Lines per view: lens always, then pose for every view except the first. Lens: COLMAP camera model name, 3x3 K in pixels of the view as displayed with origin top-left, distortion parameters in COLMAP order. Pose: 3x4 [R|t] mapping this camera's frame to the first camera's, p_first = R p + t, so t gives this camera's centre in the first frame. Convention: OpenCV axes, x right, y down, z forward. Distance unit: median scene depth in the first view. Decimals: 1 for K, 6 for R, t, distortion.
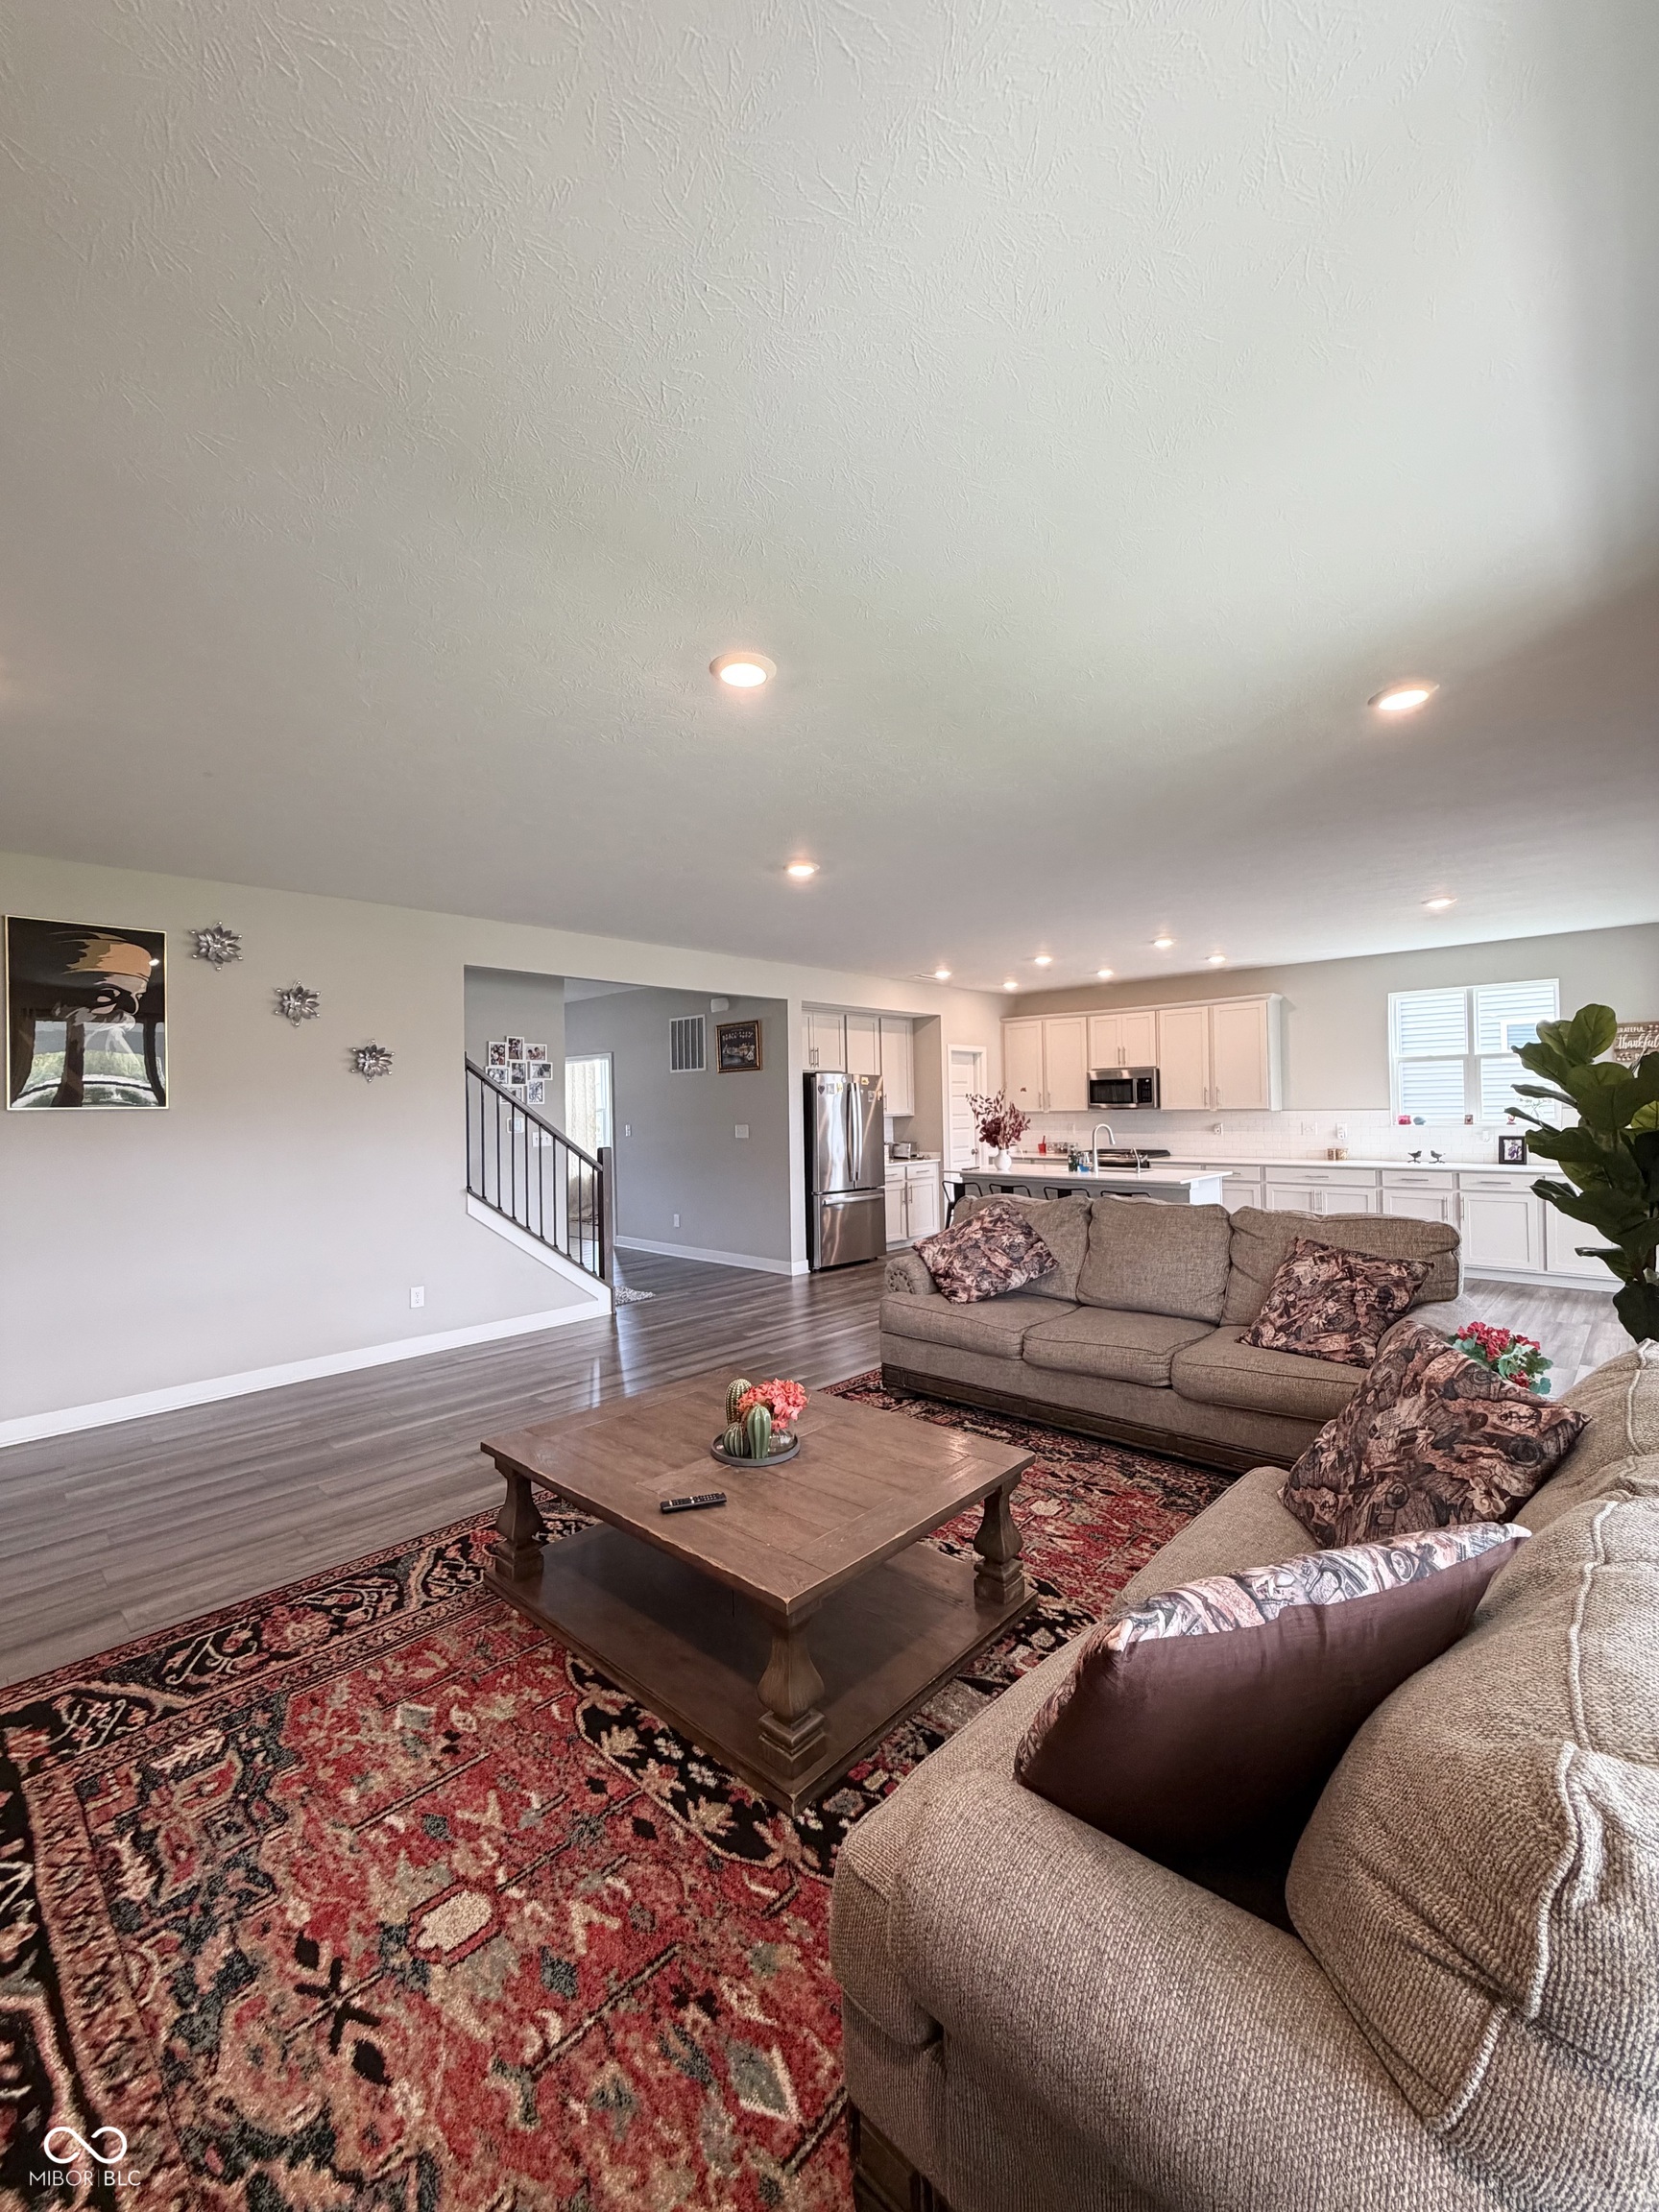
lens RADIAL K [[881.4, 0, 830.6], [0, 881.4, 1099.1], [0, 0, 1]] dist [-0.000533, 0.001183]
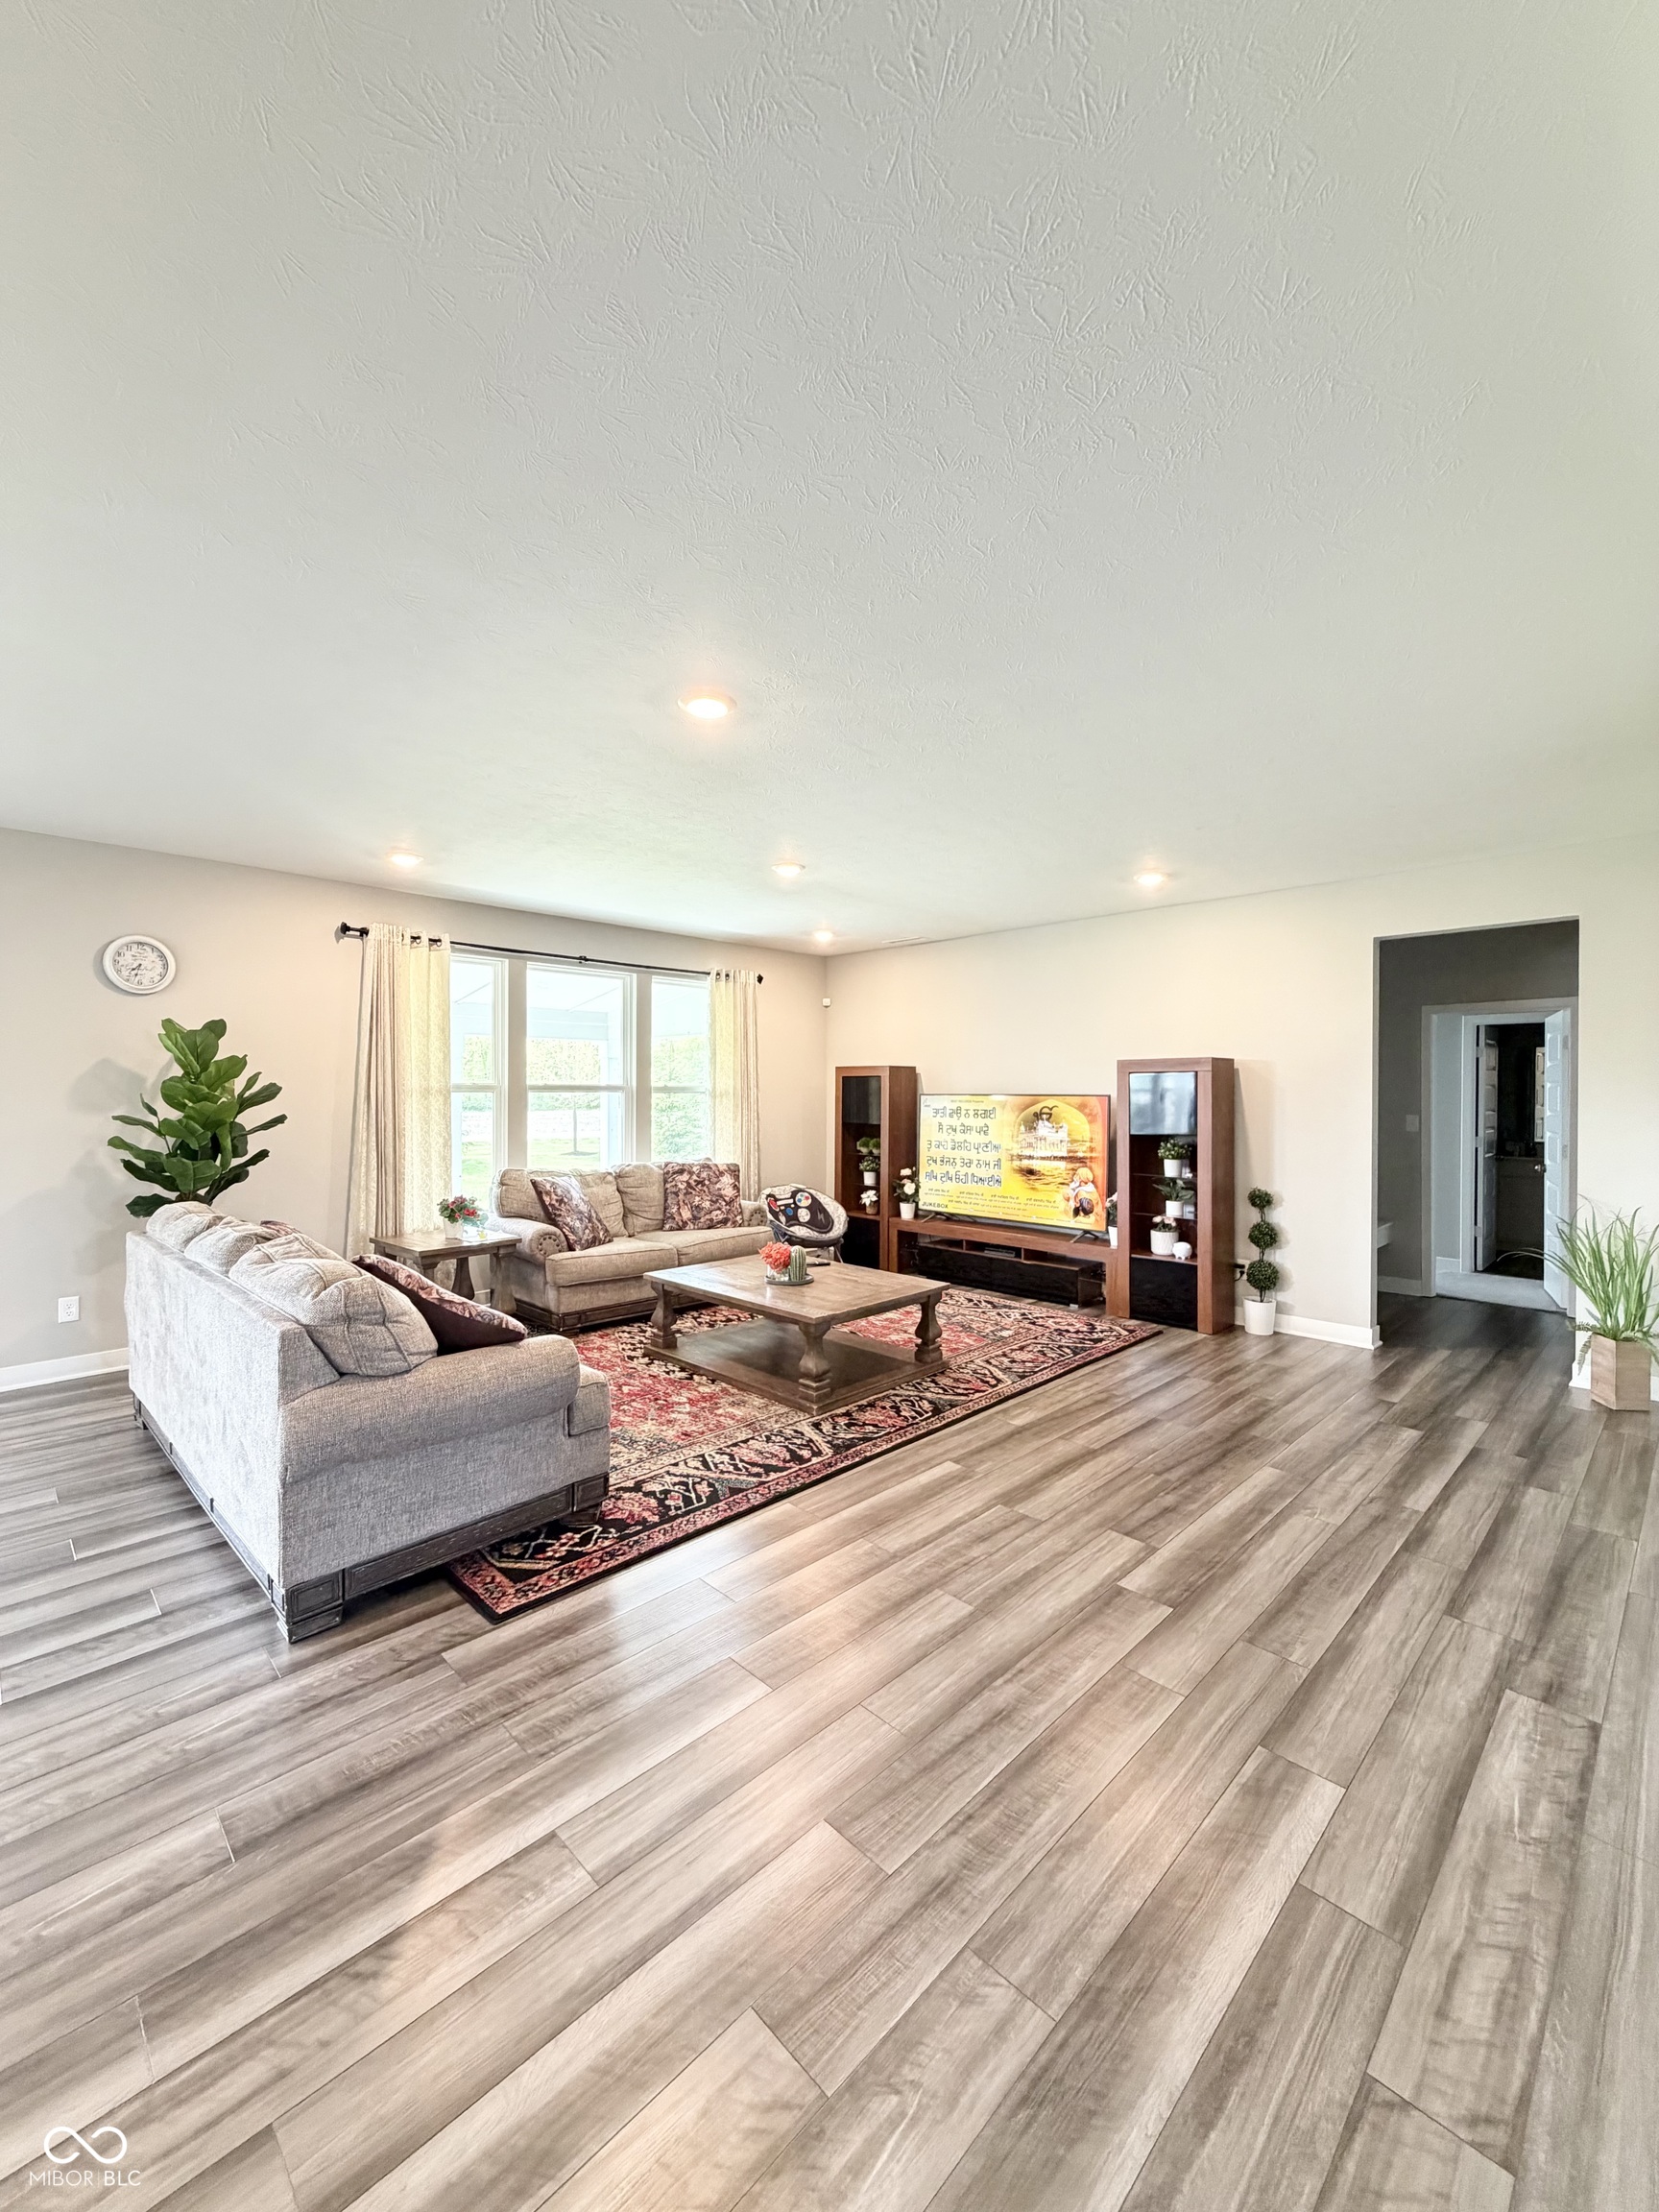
lens RADIAL K [[881.4, 0, 825.4], [0, 881.4, 1107.4], [0, 0, 1]] dist [-0.000533, 0.001183]
pose [[-0.999116, 0.016588, 0.038635, -0.210468], [0.017030, 0.999793, 0.011138, 0.022985], [-0.038442, 0.011786, -0.999191, 2.509171]]
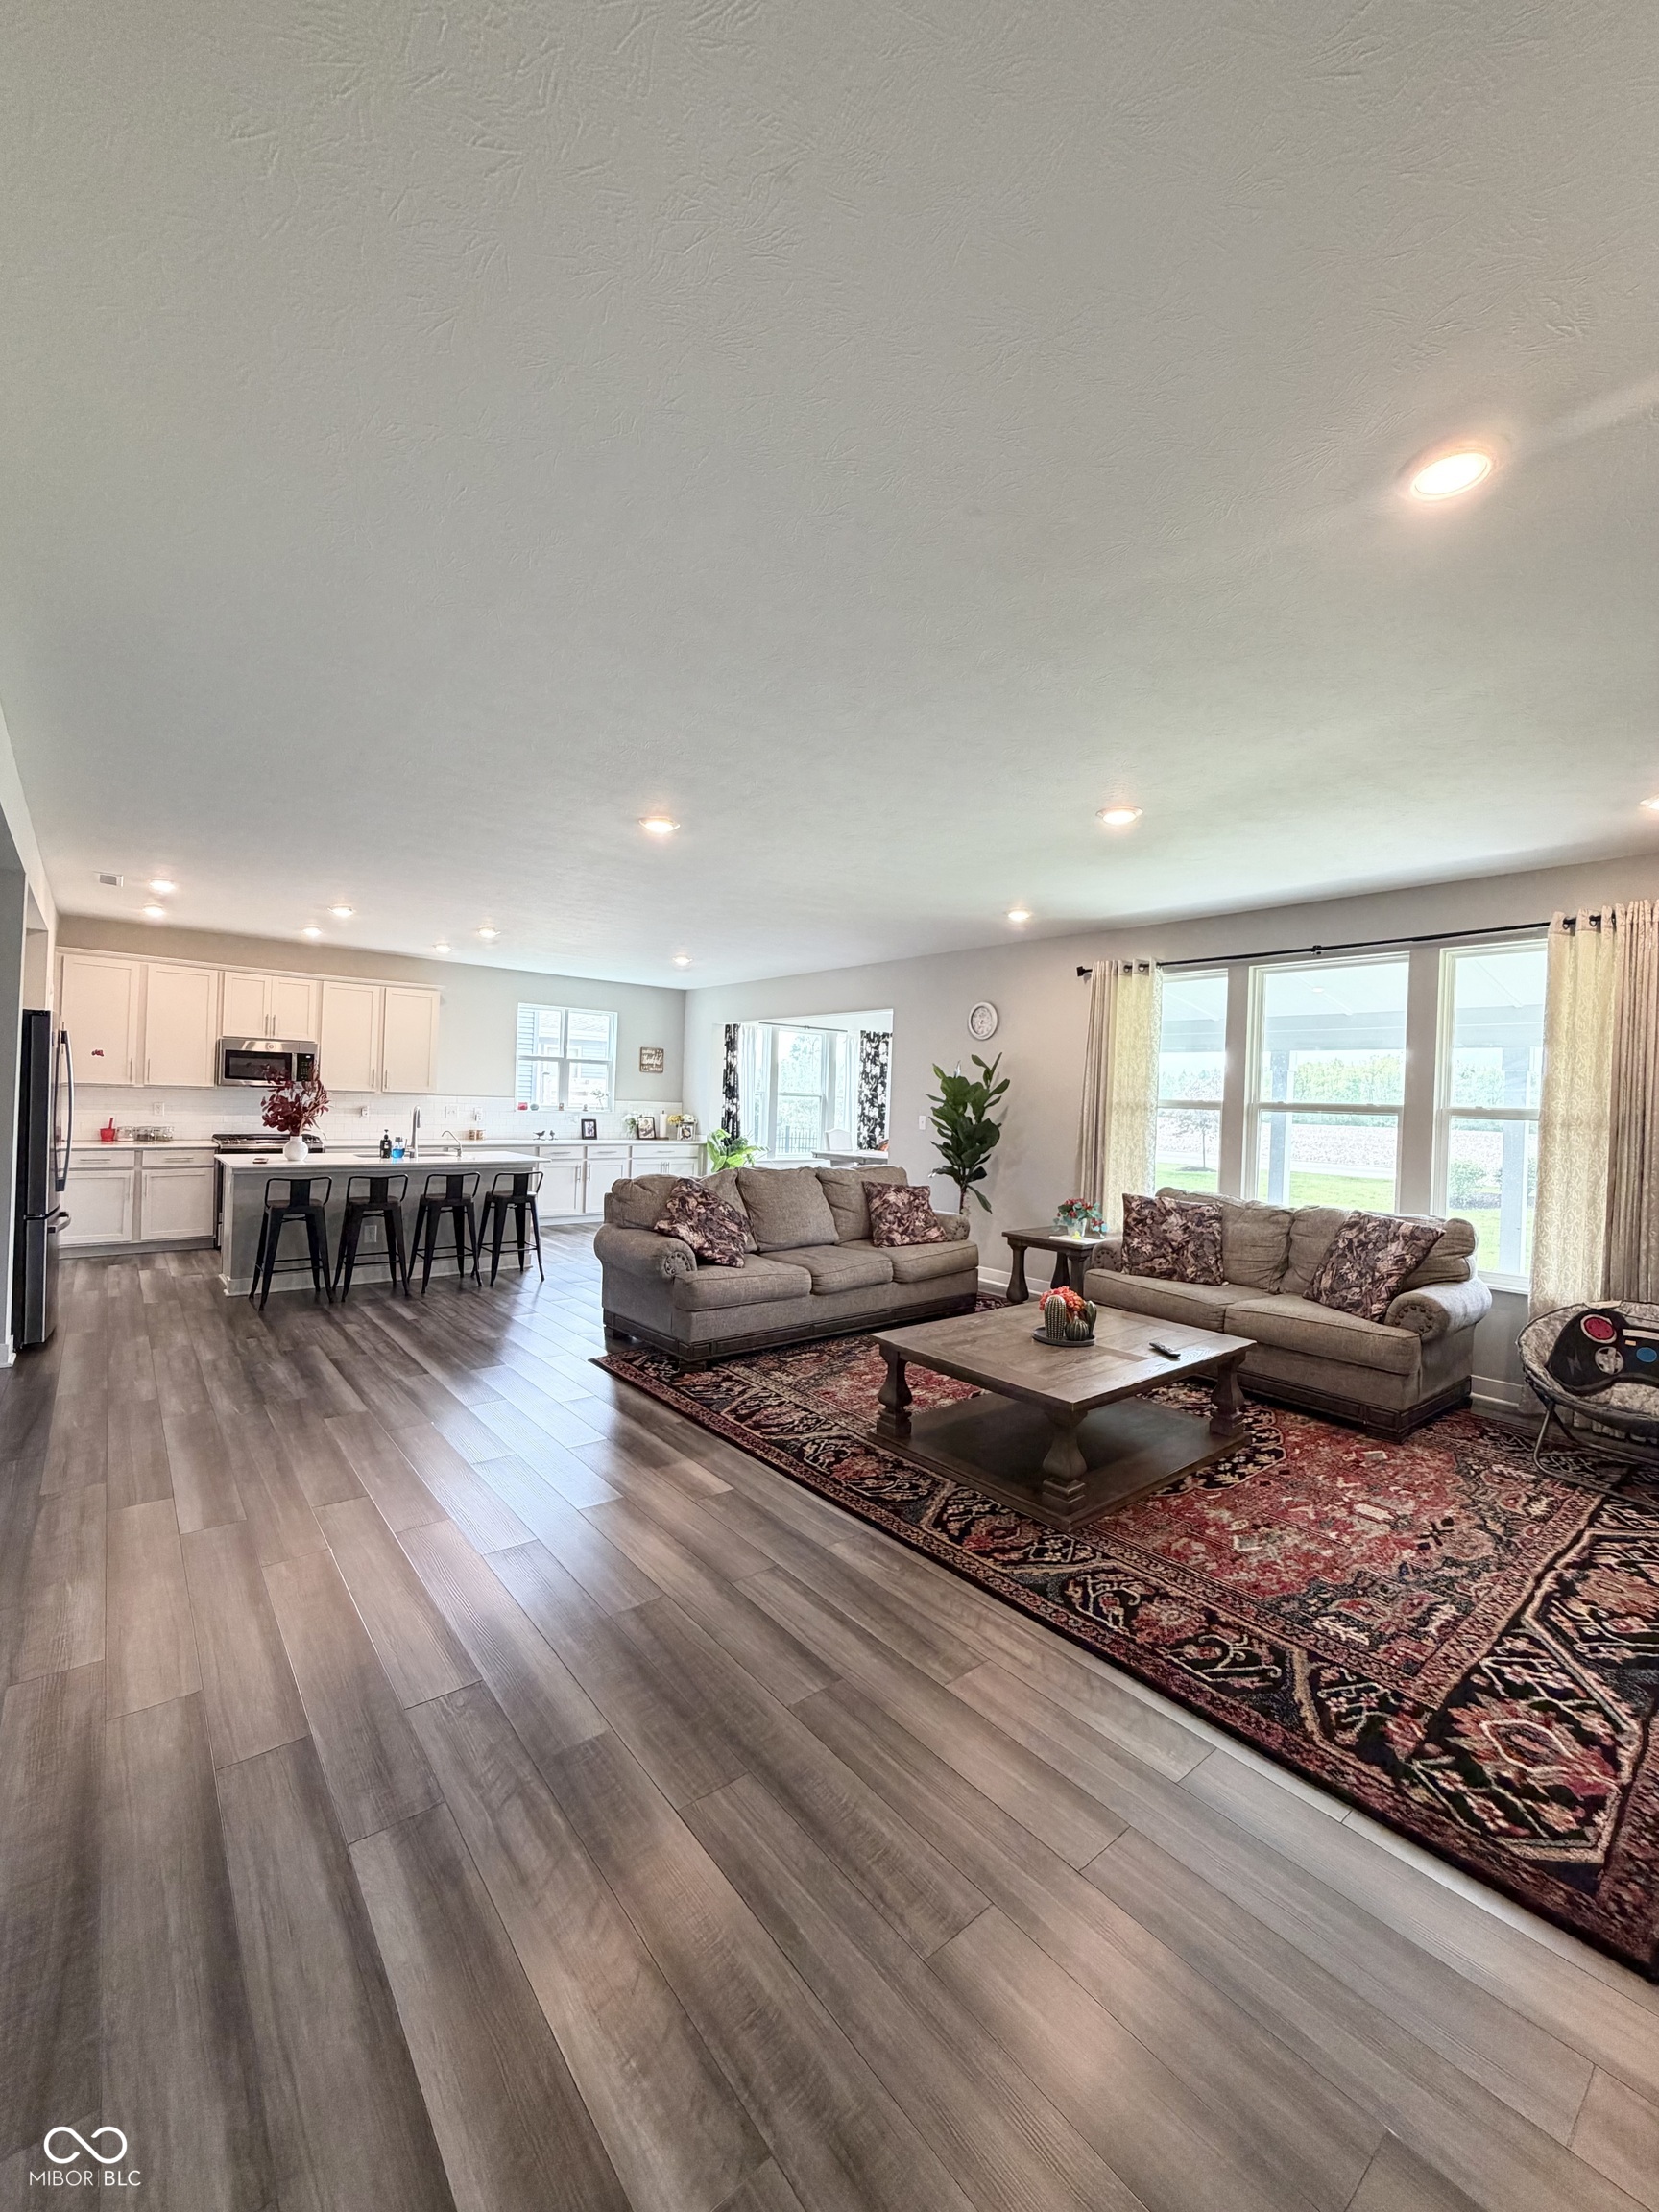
lens RADIAL K [[881.4, 0, 830.6], [0, 881.4, 1097.5], [0, 0, 1]] dist [-0.000533, 0.001183]
pose [[0.125372, 0.025482, 0.991782, -1.404731], [-0.043809, 0.998837, -0.020125, 0.046085], [-0.991142, -0.040926, 0.126343, 1.087867]]
